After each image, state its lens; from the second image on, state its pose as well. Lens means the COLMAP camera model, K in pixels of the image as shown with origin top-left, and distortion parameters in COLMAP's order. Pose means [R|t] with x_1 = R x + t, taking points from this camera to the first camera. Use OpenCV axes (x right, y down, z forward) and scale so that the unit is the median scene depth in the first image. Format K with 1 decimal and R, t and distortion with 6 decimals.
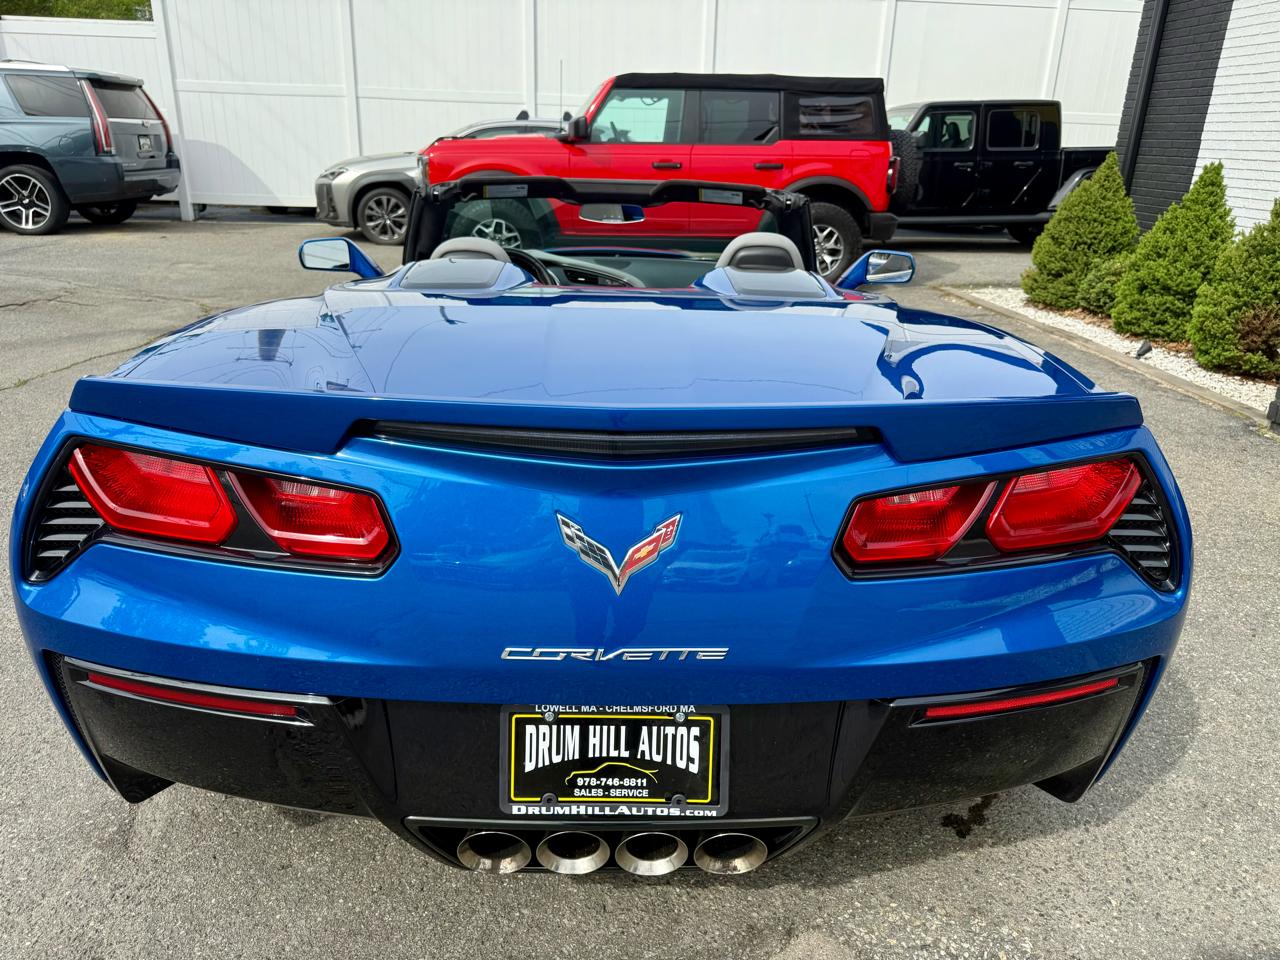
lens RADIAL K [[915.7, 0, 639.4], [0, 915.7, 488.8], [0, 0, 1]] dist [0.017545, -0.025857]
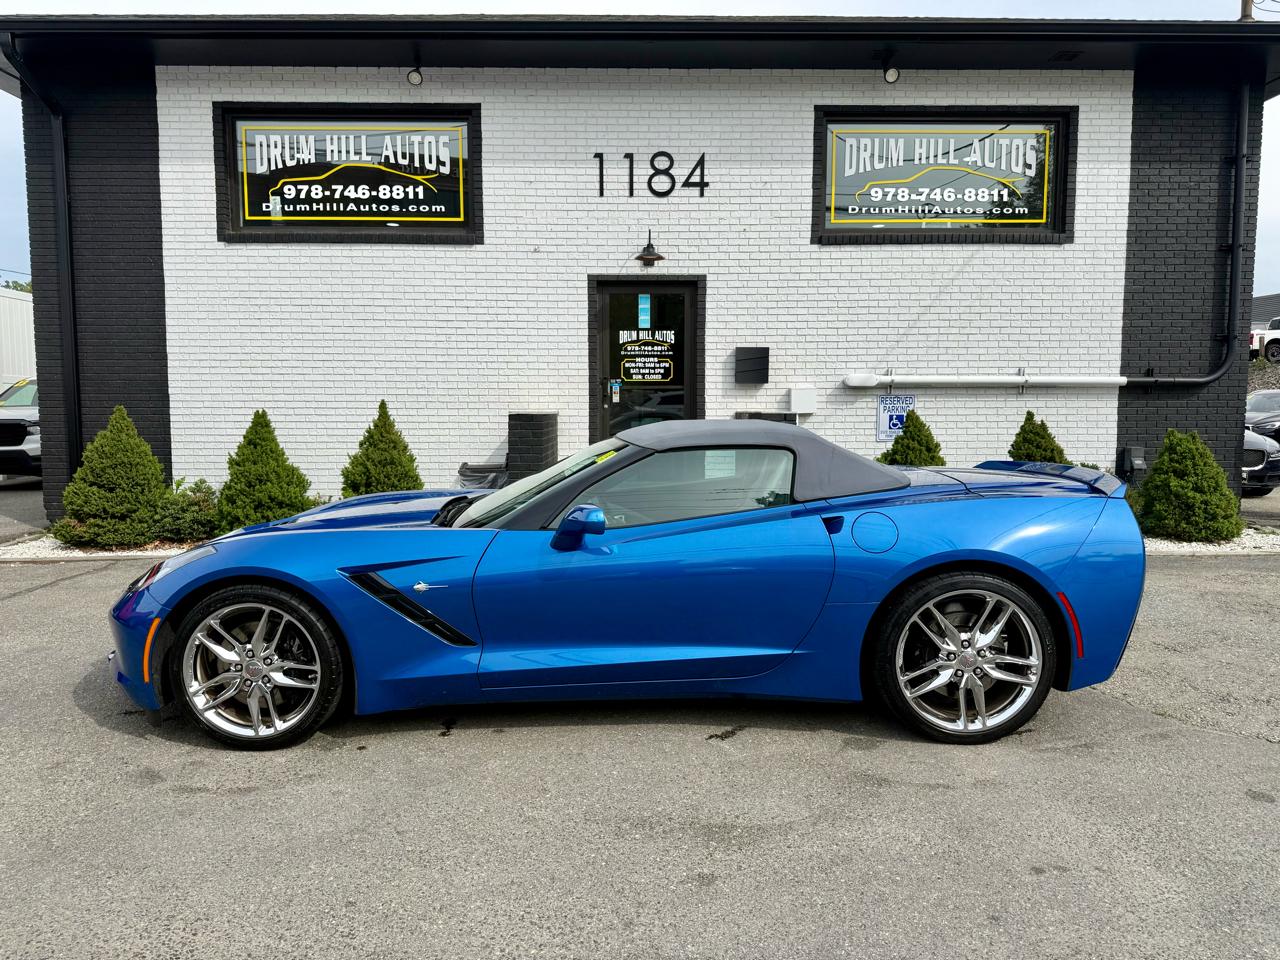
lens RADIAL K [[915.7, 0, 638.9], [0, 915.7, 486.3], [0, 0, 1]] dist [0.017545, -0.025857]
pose [[0.033587, -0.116247, 0.992652, -2.549143], [0.357931, 0.928733, 0.096651, -0.691612], [-0.933144, 0.352055, 0.072801, 1.577665]]
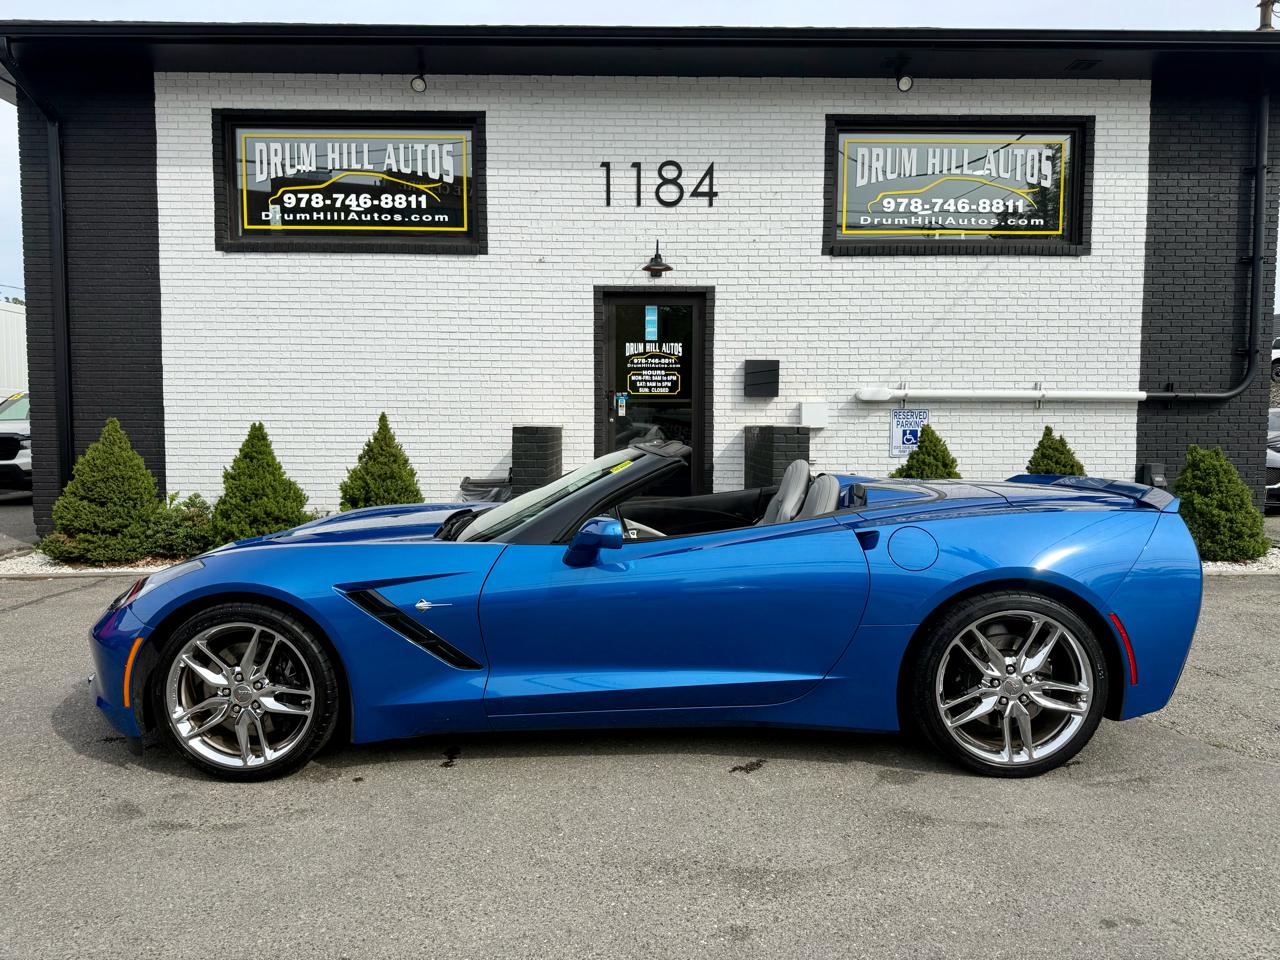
lens RADIAL K [[915.7, 0, 637.4], [0, 915.7, 488.8], [0, 0, 1]] dist [0.017545, -0.025857]
pose [[0.034530, -0.098592, 0.994529, -2.411102], [0.355071, 0.931410, 0.080007, -0.679356], [-0.934202, 0.350365, 0.067169, 1.632775]]
